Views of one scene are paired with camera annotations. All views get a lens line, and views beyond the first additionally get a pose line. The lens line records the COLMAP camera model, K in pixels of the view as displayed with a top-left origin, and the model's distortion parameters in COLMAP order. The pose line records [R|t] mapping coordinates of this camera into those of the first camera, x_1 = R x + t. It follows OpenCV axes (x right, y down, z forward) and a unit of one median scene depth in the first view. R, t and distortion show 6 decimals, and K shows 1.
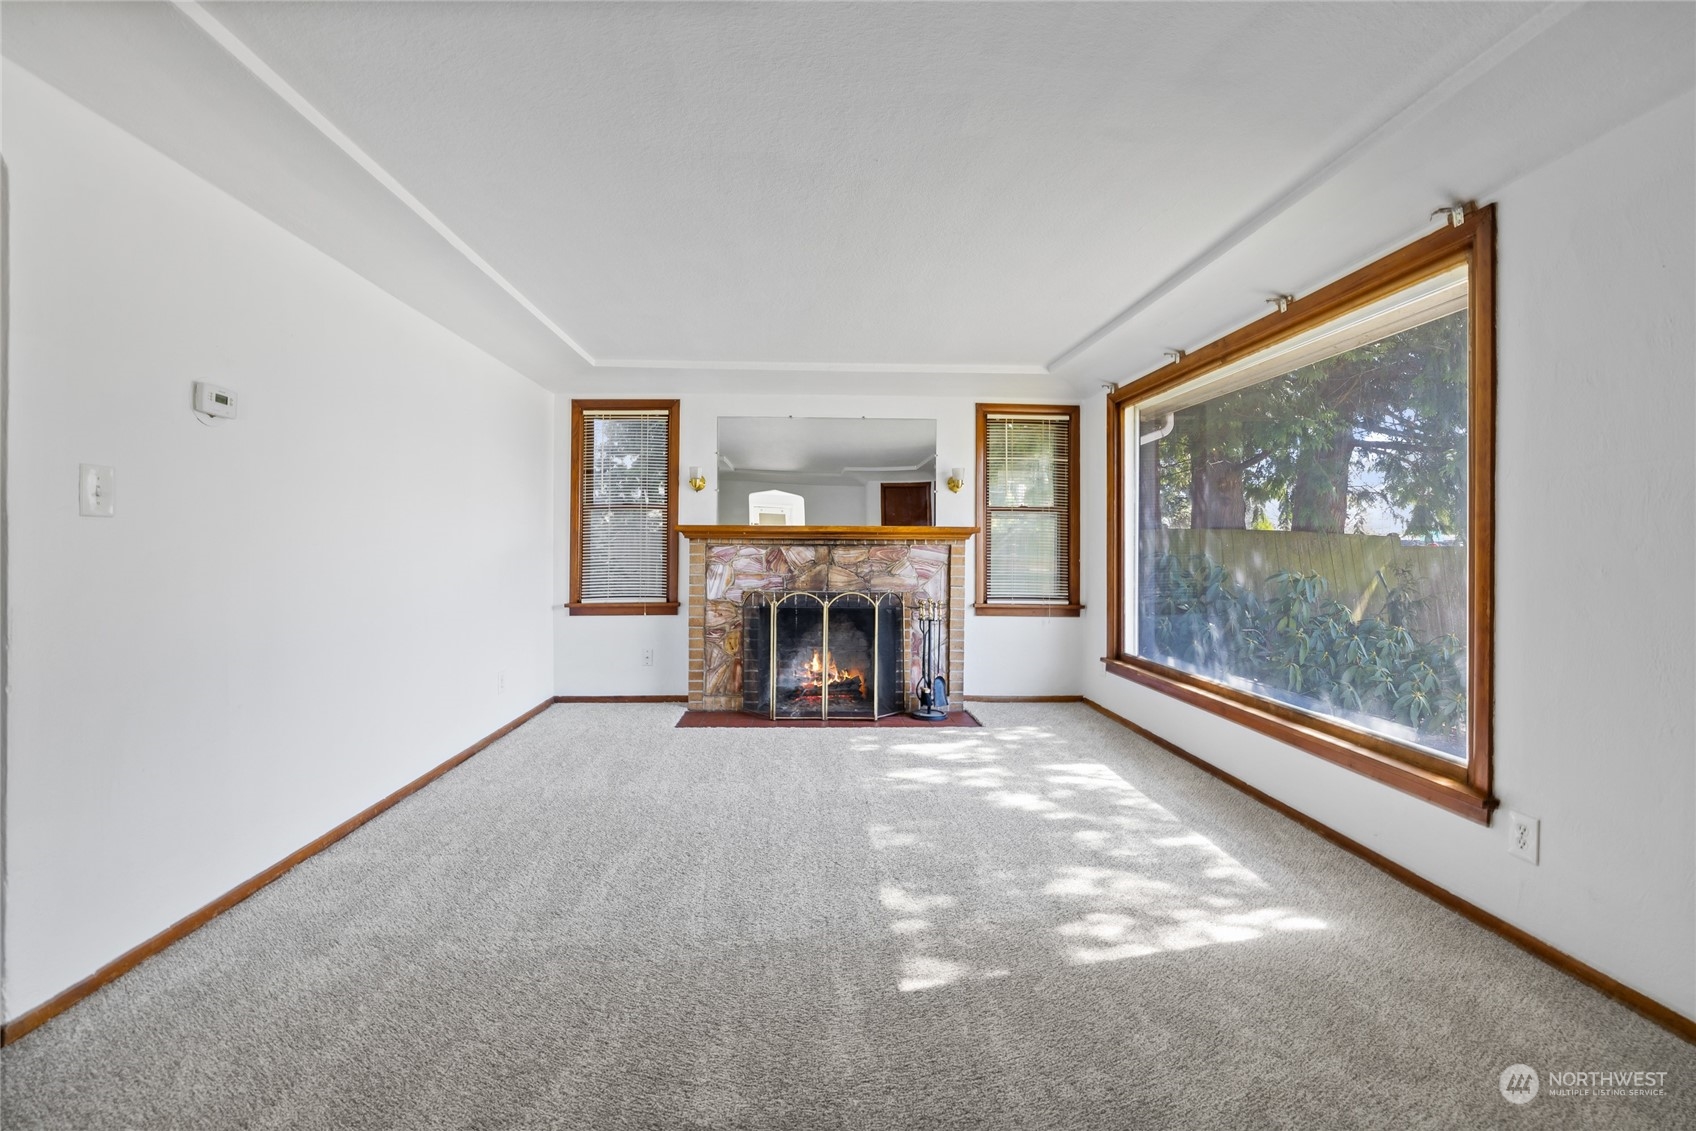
lens RADIAL K [[711.7, 0, 828.0], [0, 711.7, 549.3], [0, 0, 1]] dist [-0.000716, 0.000276]
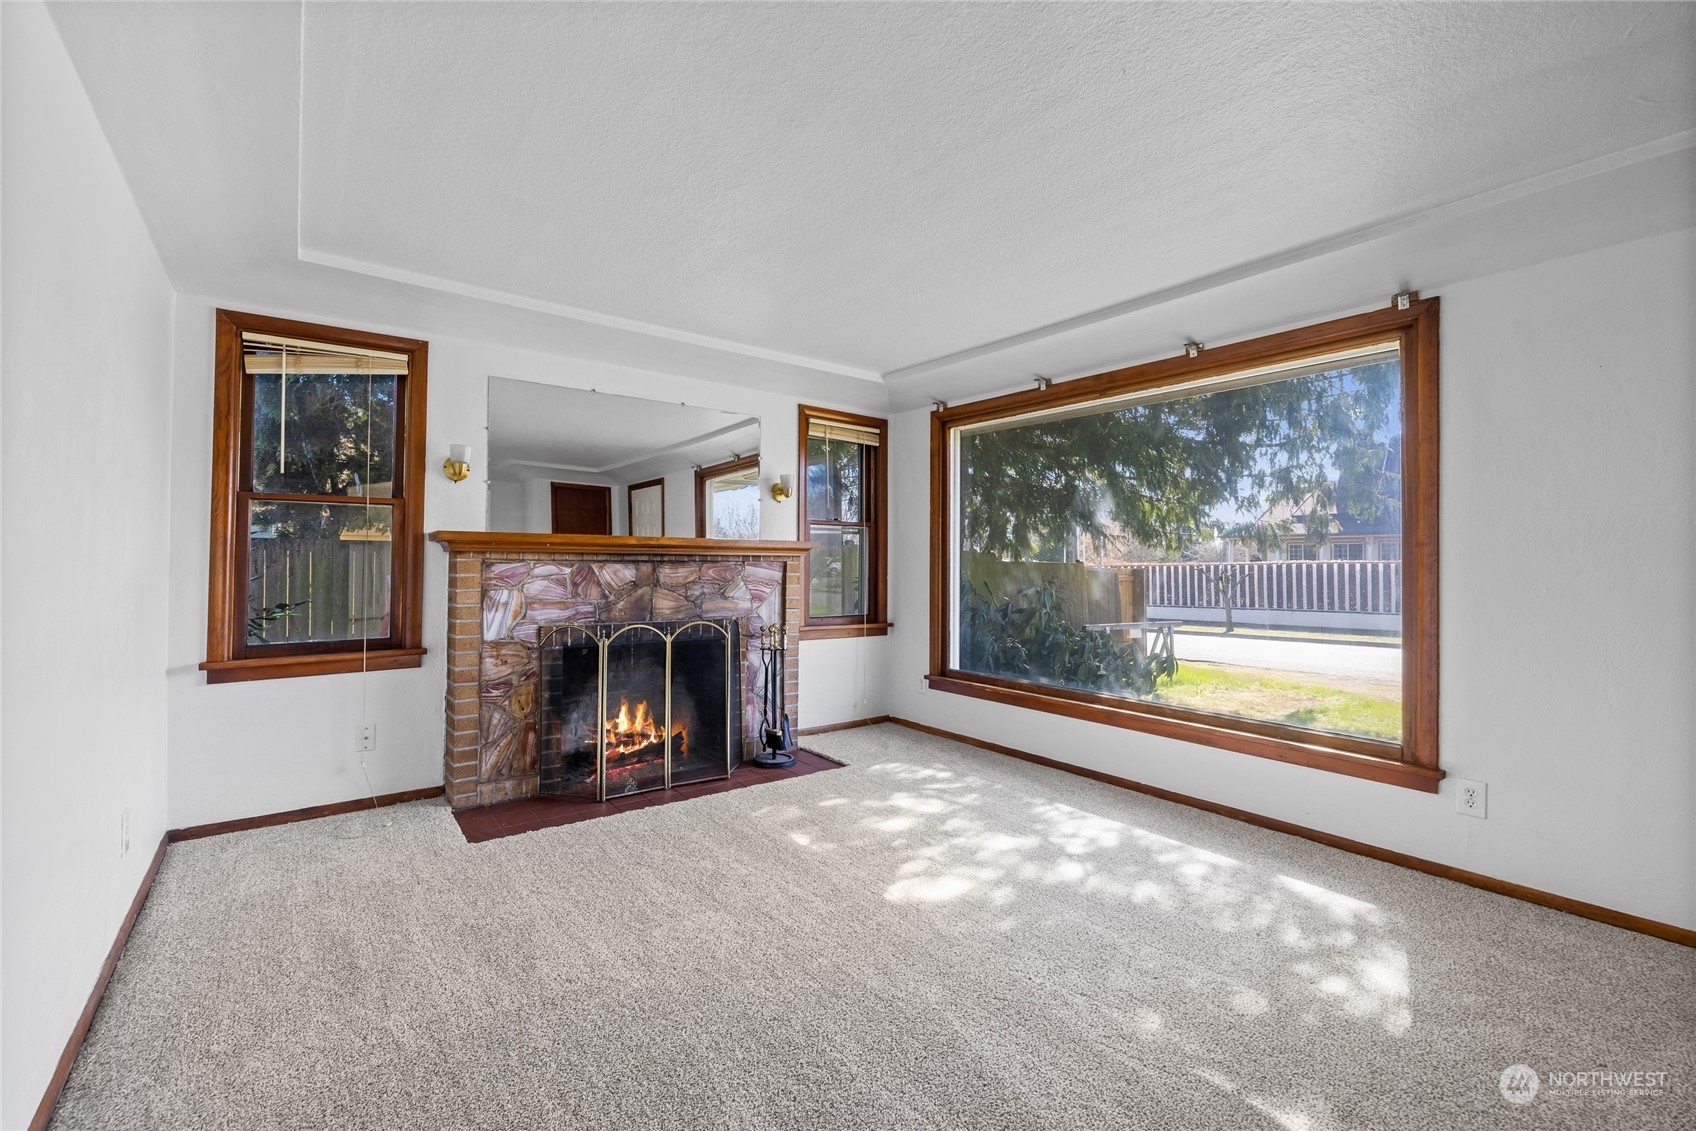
lens RADIAL K [[711.2, 0, 828.1], [0, 711.2, 555.3], [0, 0, 1]] dist [0.001520, -0.000025]
pose [[0.821076, 0.006992, 0.570776, -0.288038], [-0.002625, 0.999961, -0.008473, -0.006852], [-0.570813, 0.005459, 0.821062, 0.251416]]
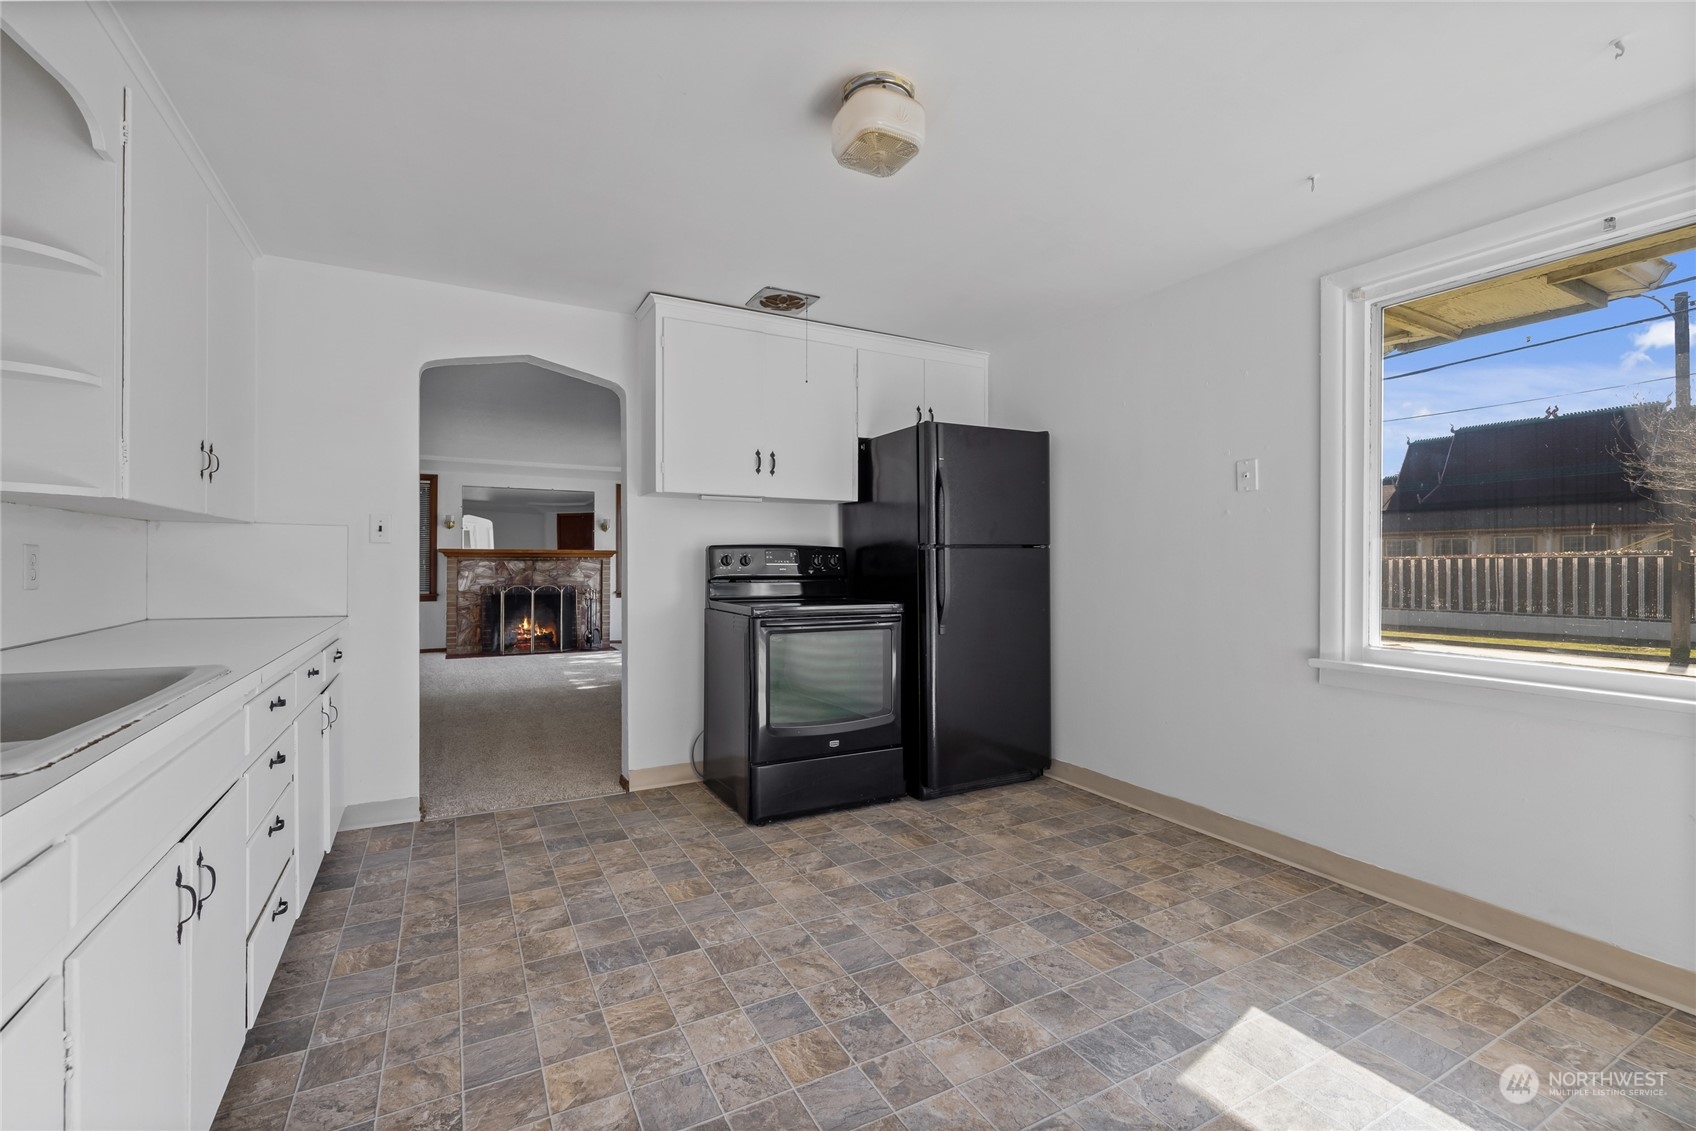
lens RADIAL K [[714.7, 0, 828.7], [0, 714.7, 565.1], [0, 0, 1]] dist [-0.003378, 0.000136]
pose [[0.899959, -0.004628, 0.435950, -0.115094], [0.002256, 0.999980, 0.005958, -0.002272], [-0.435969, -0.004378, 0.899951, -0.978258]]
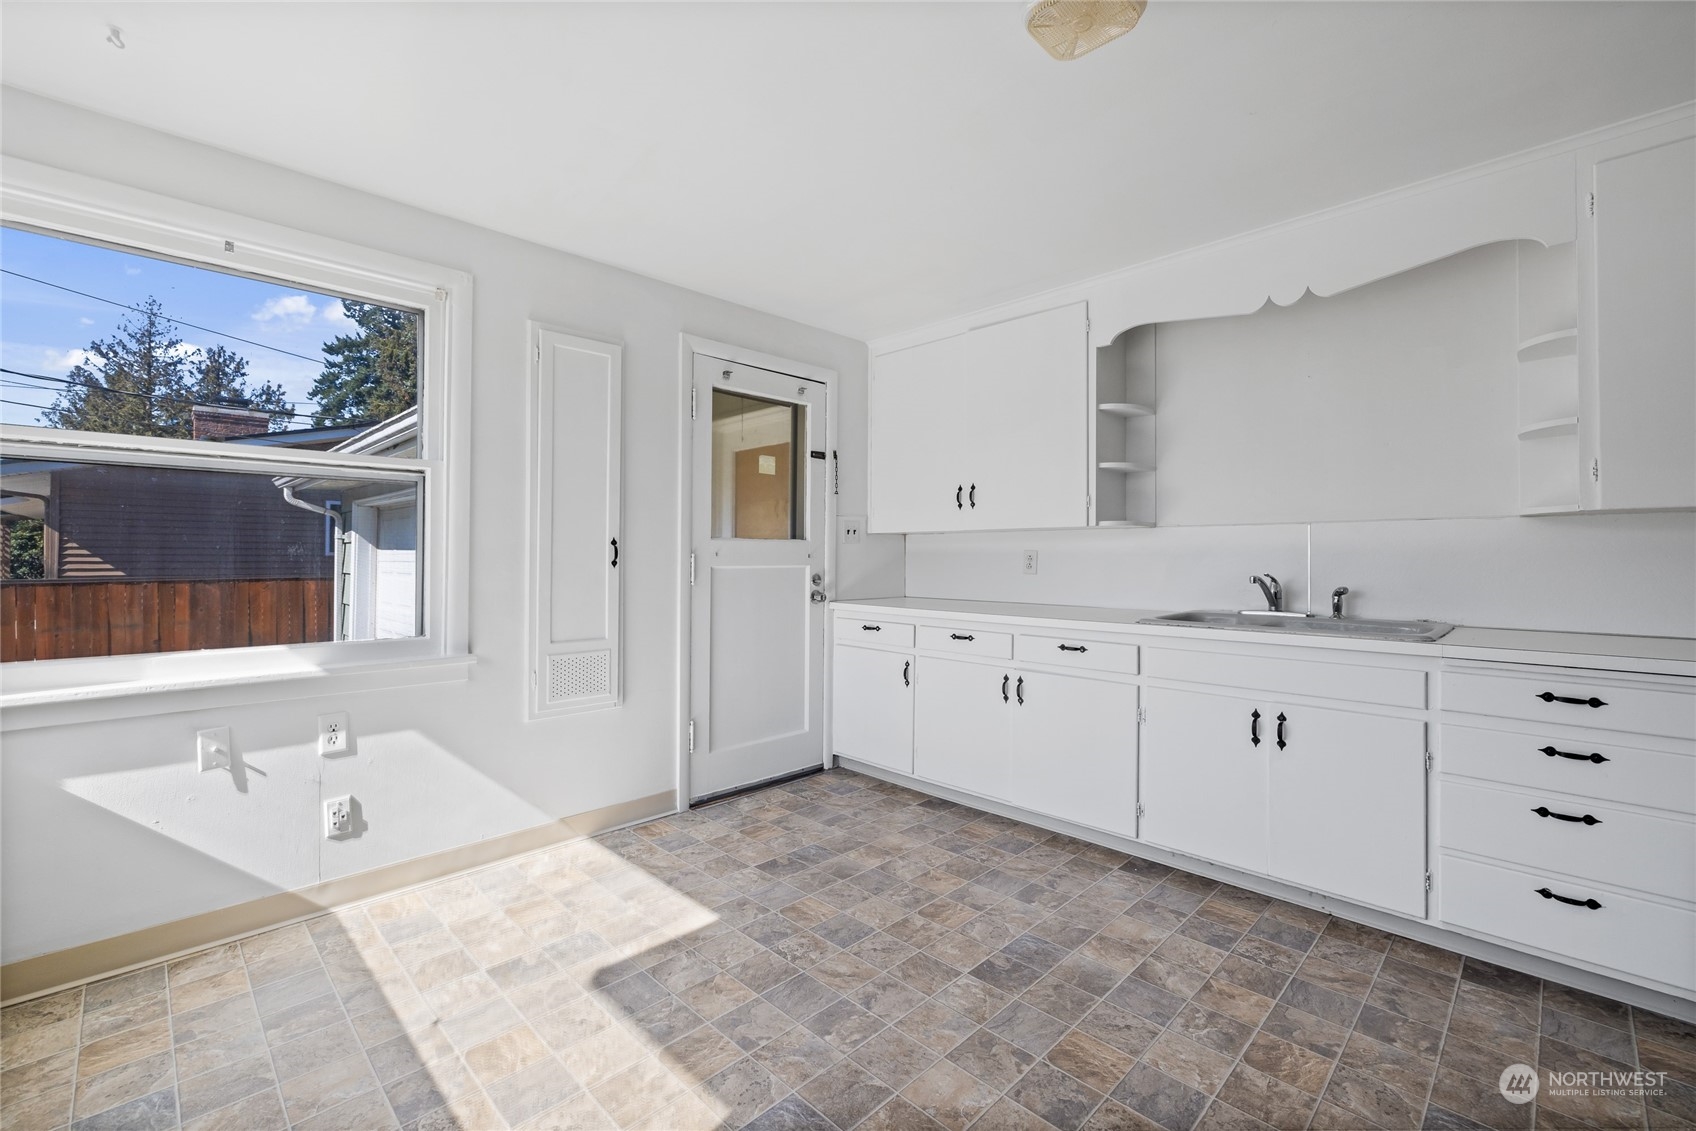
lens RADIAL K [[716.3, 0, 828.0], [0, 716.3, 555.4], [0, 0, 1]] dist [0.002679, 0.000132]
pose [[-0.742581, -0.014926, -0.669590, 0.338700], [-0.010185, 0.999888, -0.010993, 0.001761], [0.669679, -0.001343, -0.742649, -0.506695]]
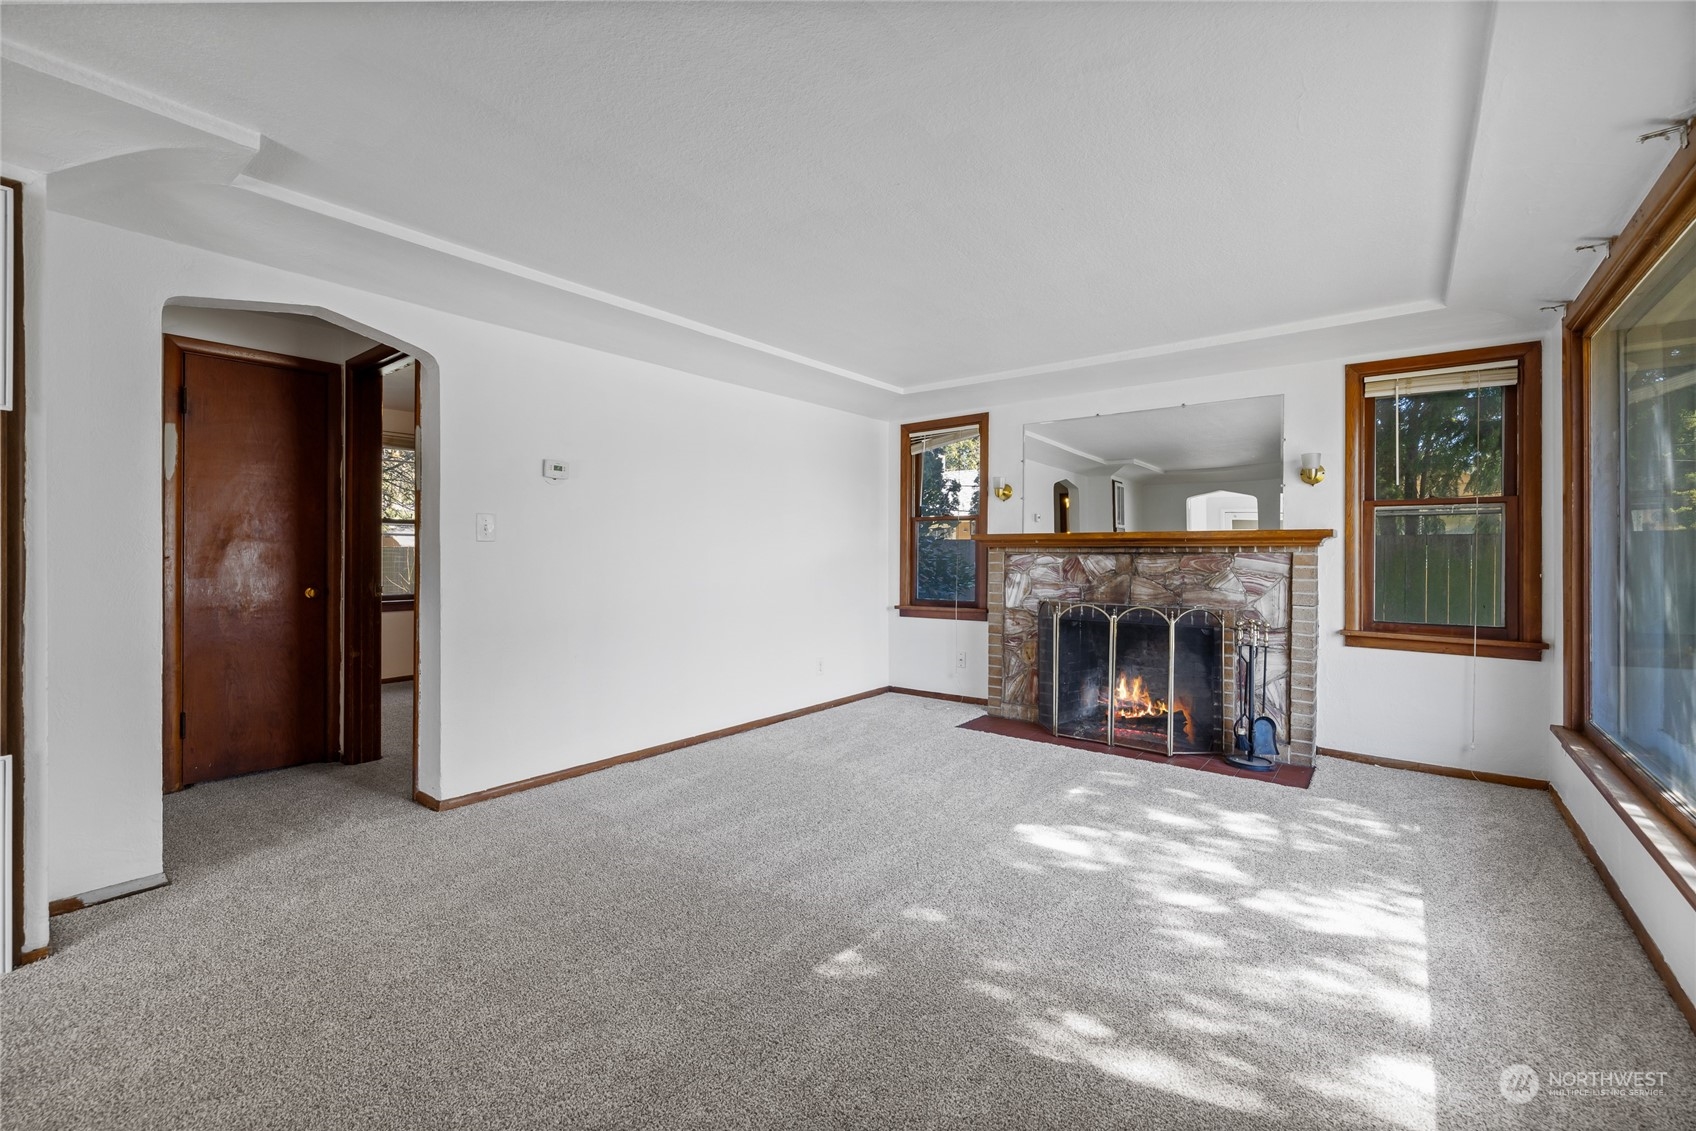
lens RADIAL K [[716.3, 0, 828.0], [0, 716.3, 555.4], [0, 0, 1]] dist [0.002679, 0.000132]
pose [[0.753533, -0.000429, -0.657410, 0.308724], [0.000445, 1.000000, -0.000143, -0.003514], [0.657410, -0.000185, 0.753533, 0.067305]]
